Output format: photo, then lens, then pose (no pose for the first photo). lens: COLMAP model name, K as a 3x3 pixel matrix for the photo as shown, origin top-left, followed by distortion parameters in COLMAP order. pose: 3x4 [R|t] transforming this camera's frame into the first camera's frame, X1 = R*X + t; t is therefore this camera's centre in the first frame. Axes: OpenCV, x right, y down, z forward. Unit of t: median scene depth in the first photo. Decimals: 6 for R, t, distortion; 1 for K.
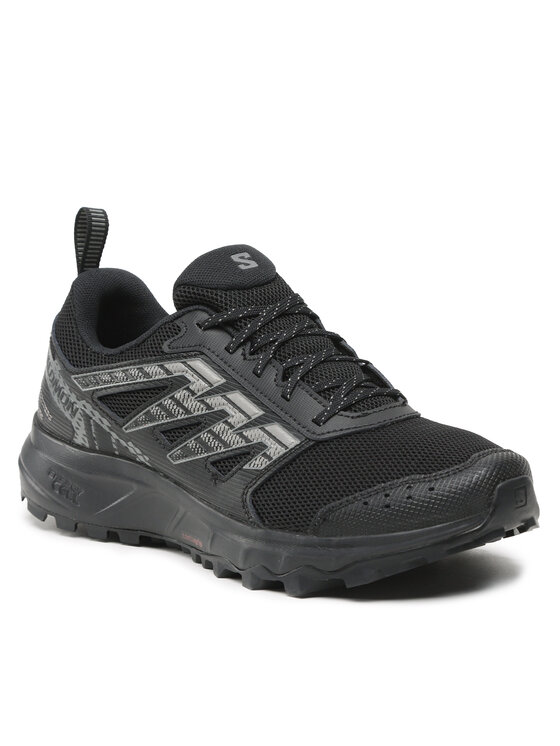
lens RADIAL K [[1856.5, 0, 280.0], [0, 1856.5, 373.0], [0, 0, 1]] dist [0.033915, -0.020750]
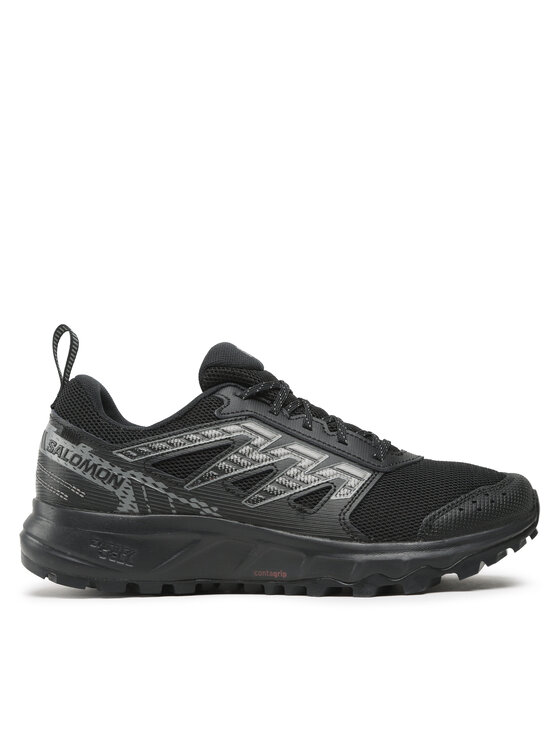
lens RADIAL K [[1237.4, 0, 280.0], [0, 1237.4, 373.0], [0, 0, 1]] dist [0.008625, -0.044606]
pose [[0.873948, -0.001881, 0.486016, -0.399522], [0.103289, 0.977868, -0.181948, 0.104910], [-0.474917, 0.209213, 0.854800, 0.309398]]
